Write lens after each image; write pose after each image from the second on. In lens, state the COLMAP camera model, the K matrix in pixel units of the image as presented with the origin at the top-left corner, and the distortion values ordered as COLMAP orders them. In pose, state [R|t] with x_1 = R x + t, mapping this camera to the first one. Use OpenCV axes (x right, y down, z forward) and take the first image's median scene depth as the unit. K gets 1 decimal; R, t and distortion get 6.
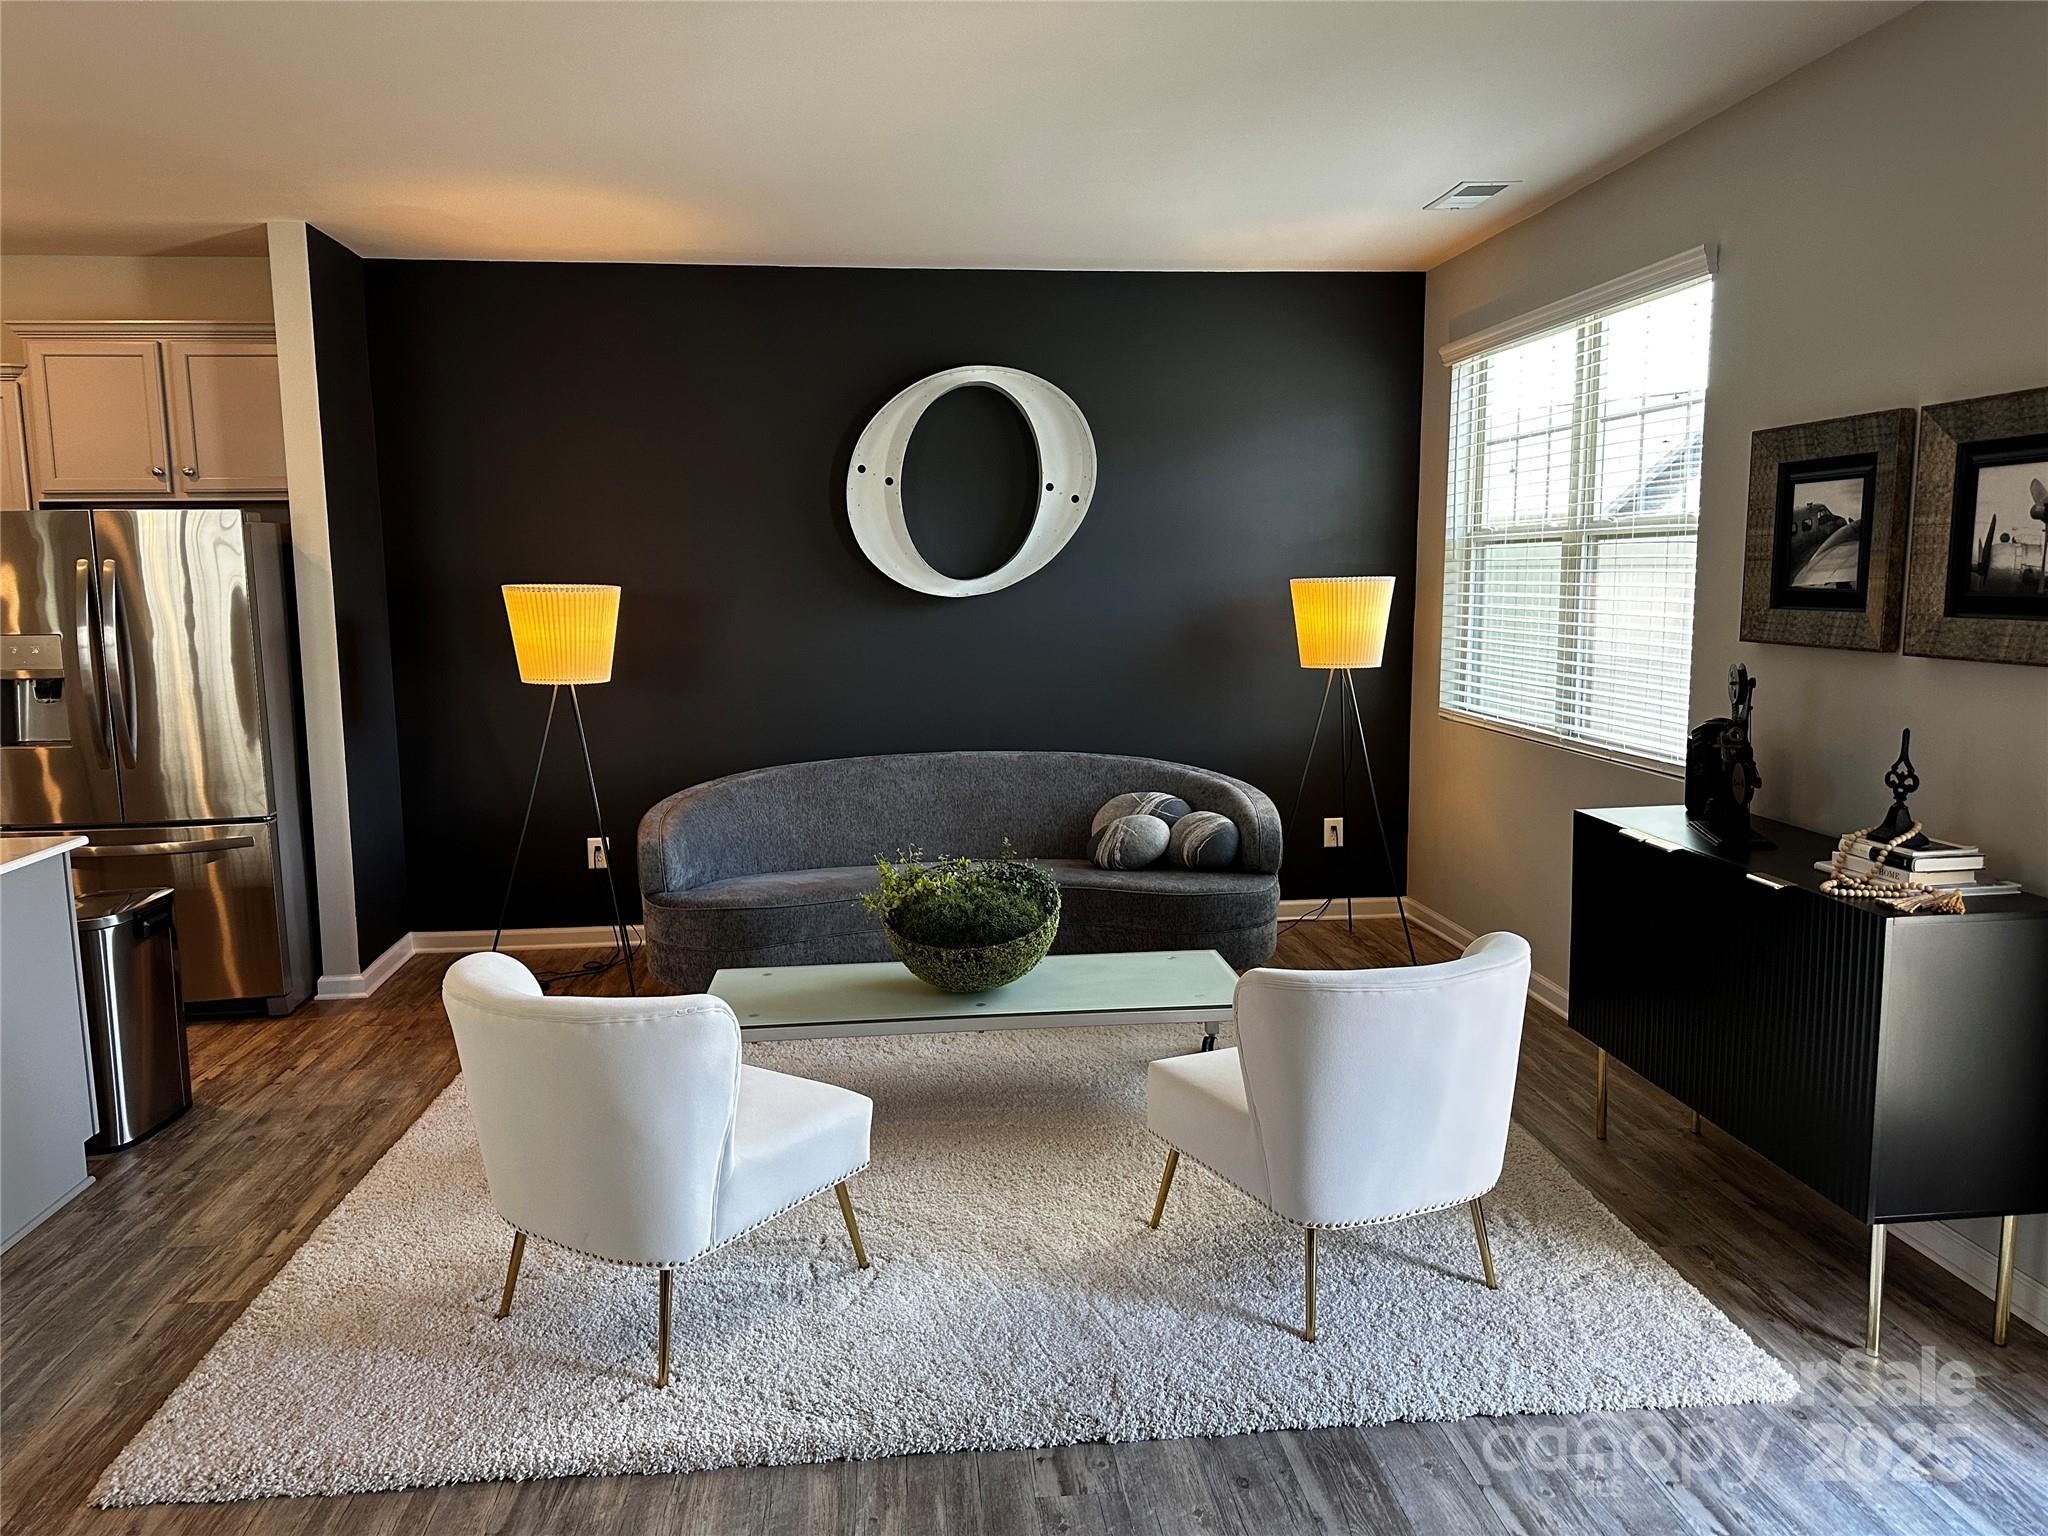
lens RADIAL K [[1446.9, 0, 1025.7], [0, 1446.9, 741.5], [0, 0, 1]] dist [0.066771, -0.111355]
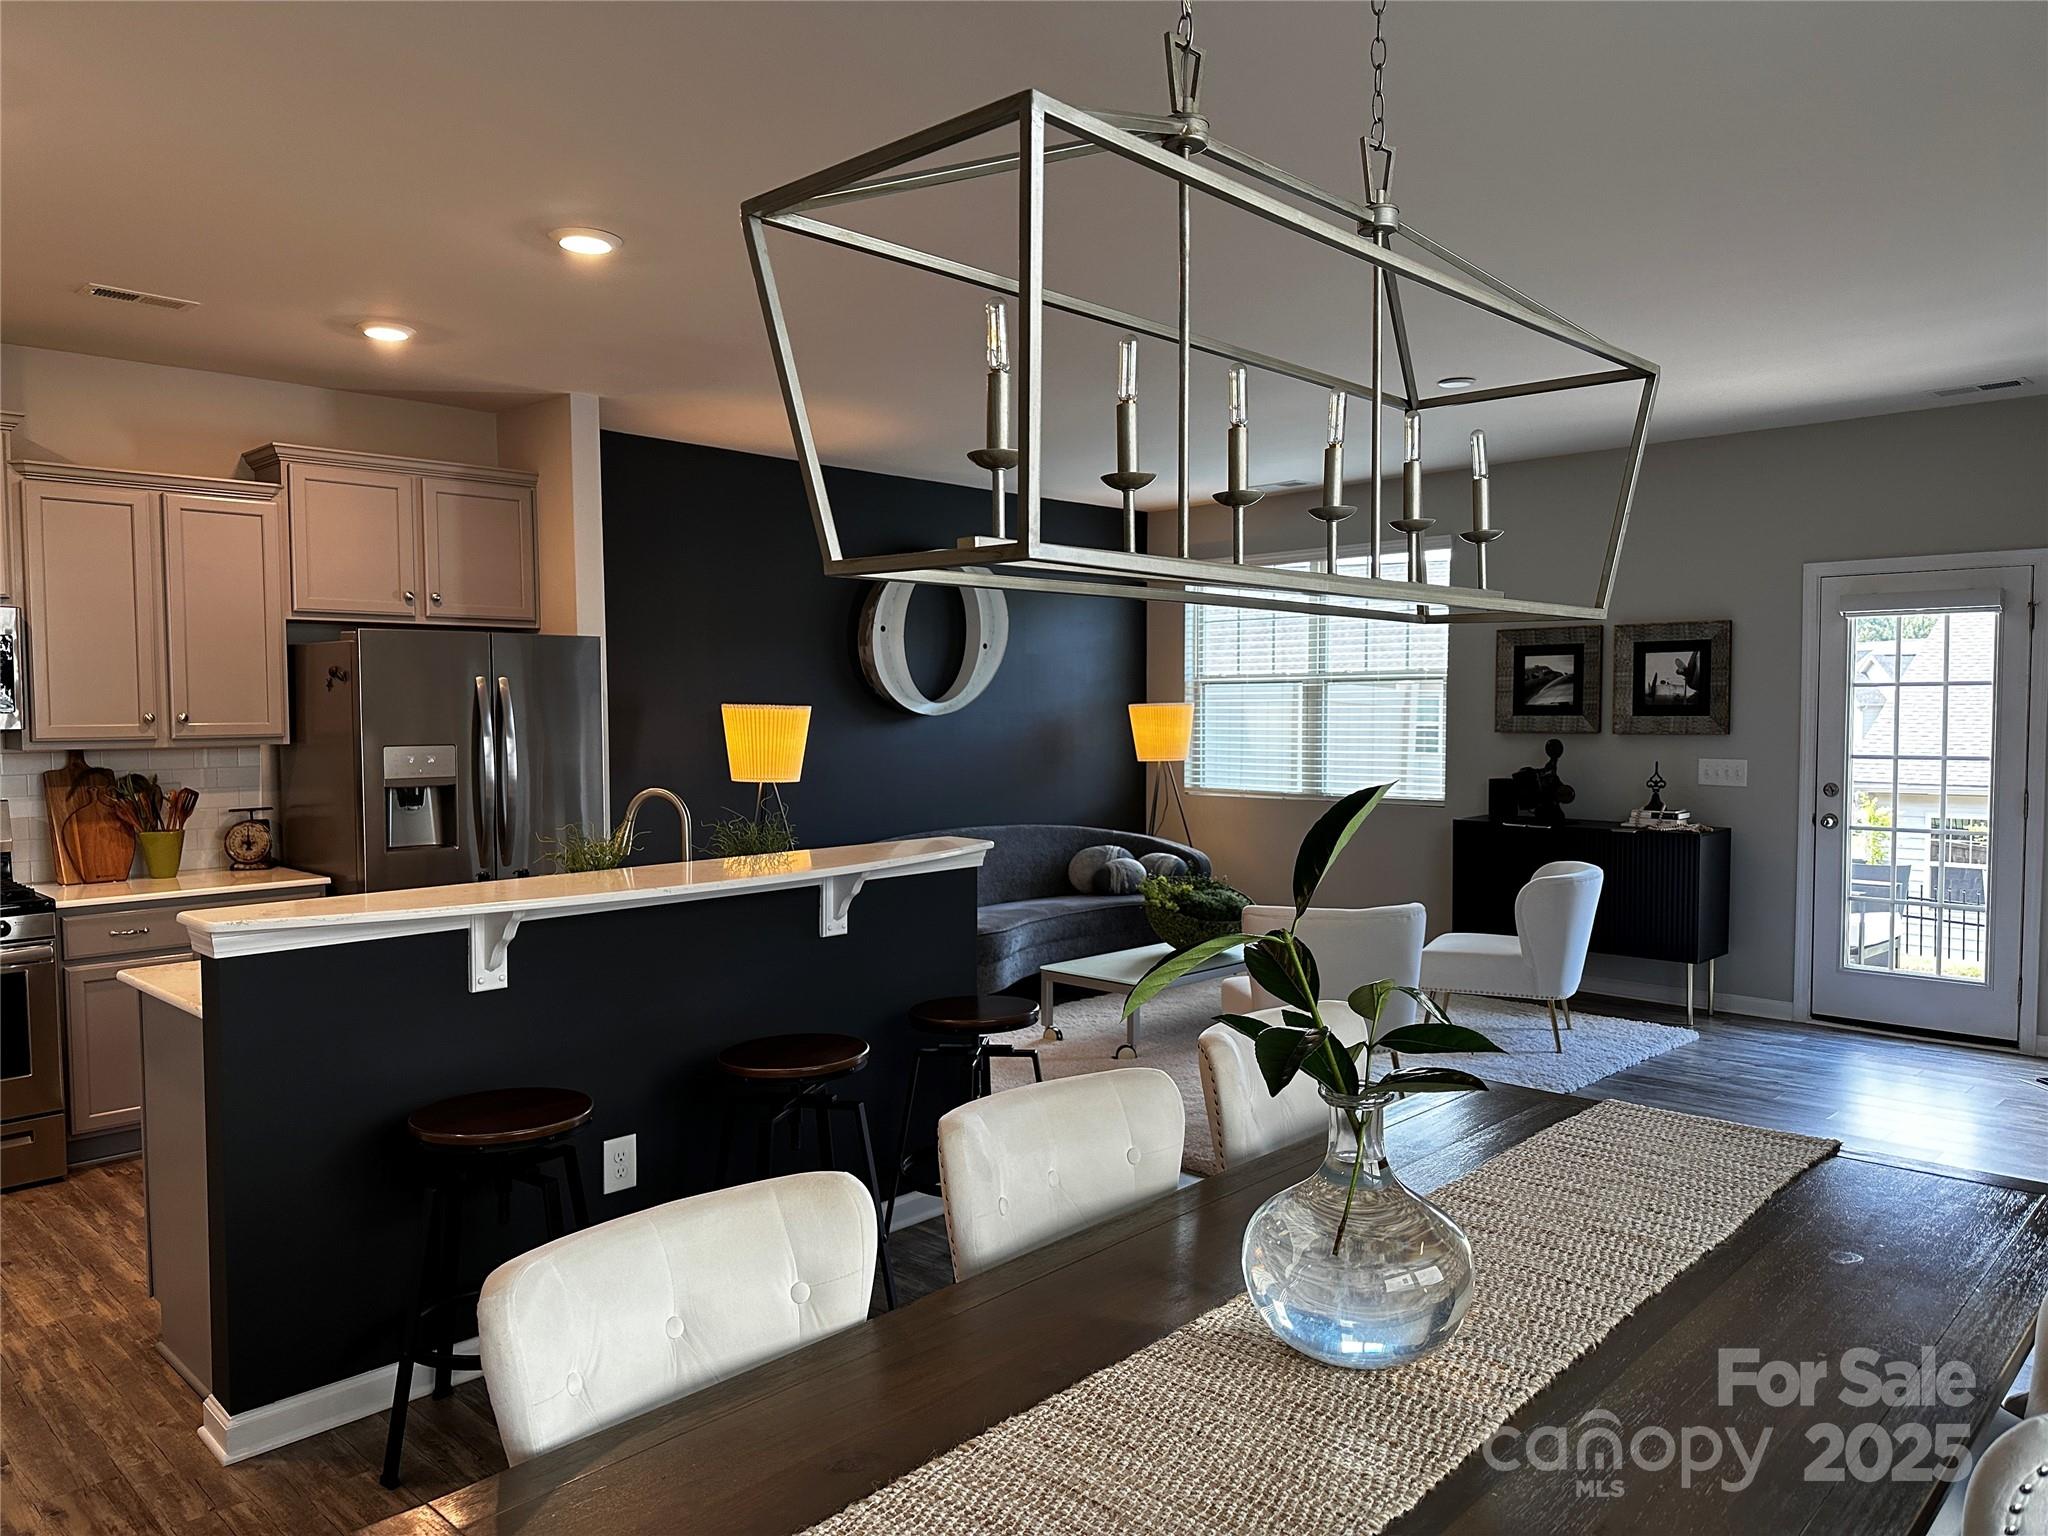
lens RADIAL K [[1405.0, 0, 1024.0], [0, 1405.0, 768.0], [0, 0, 1]] dist [0.067751, -0.102416]
pose [[0.775553, -0.026597, 0.630722, -0.949463], [0.072697, 0.996228, -0.047380, 0.020291], [-0.627083, 0.082597, 0.774561, -0.080381]]
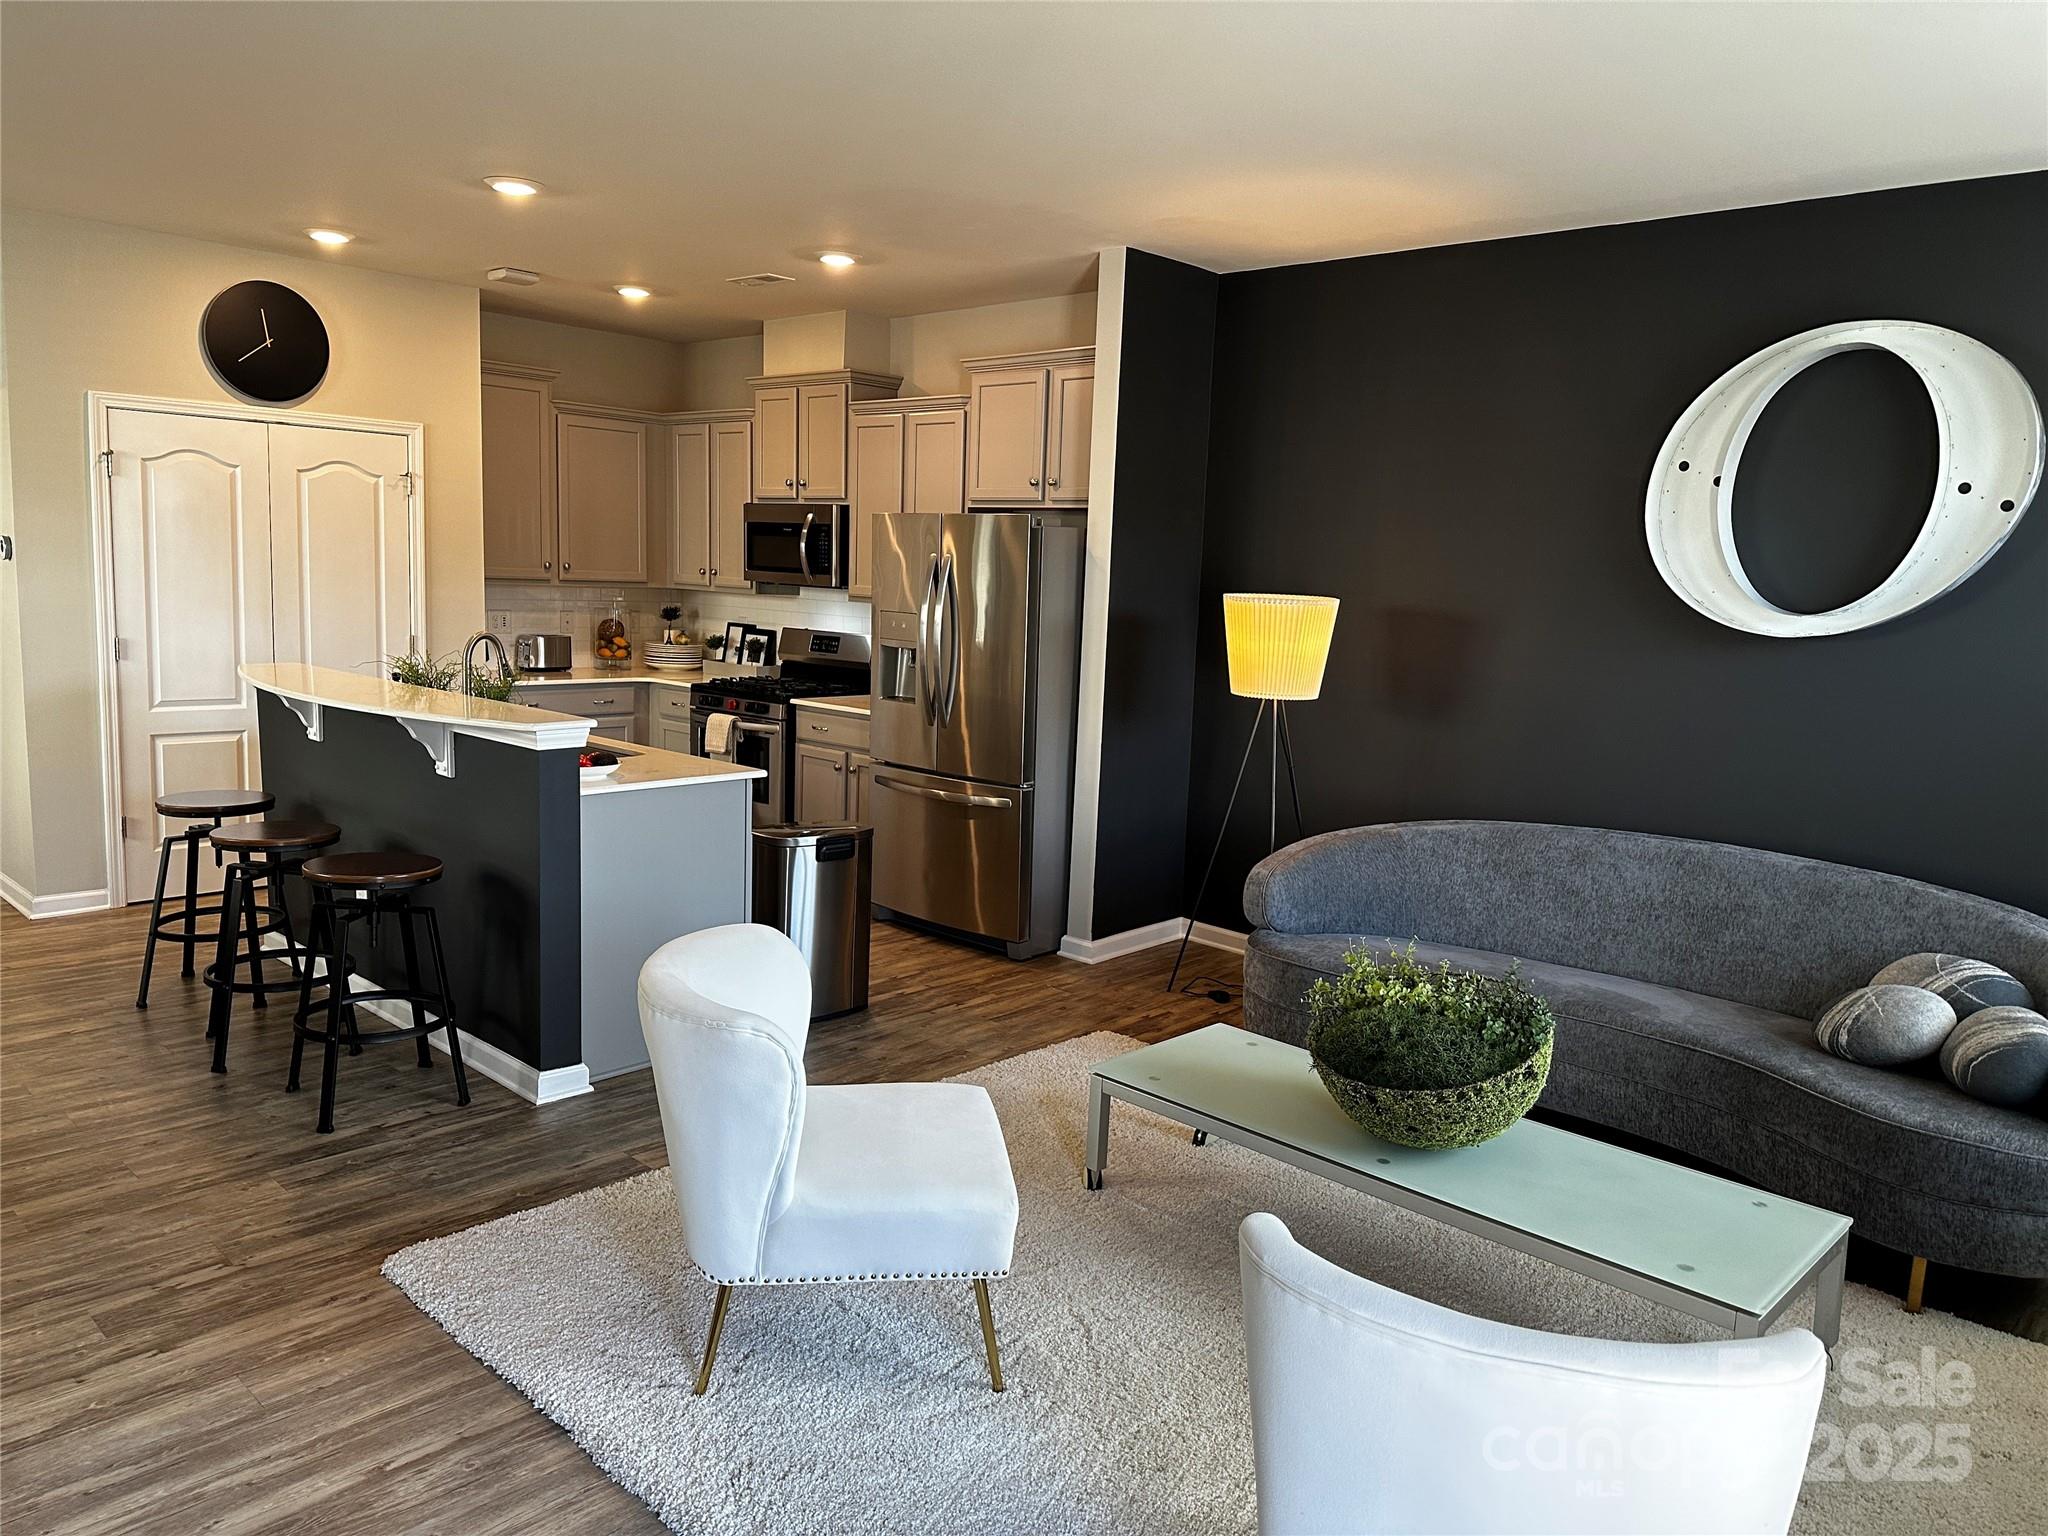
lens RADIAL K [[1405.0, 0, 1024.0], [0, 1405.0, 768.0], [0, 0, 1]] dist [0.067751, -0.102416]
pose [[0.635779, 0.142833, -0.758541, 0.306018], [-0.133683, 0.988254, 0.074041, -0.042501], [0.760207, 0.054330, 0.647406, 0.285441]]
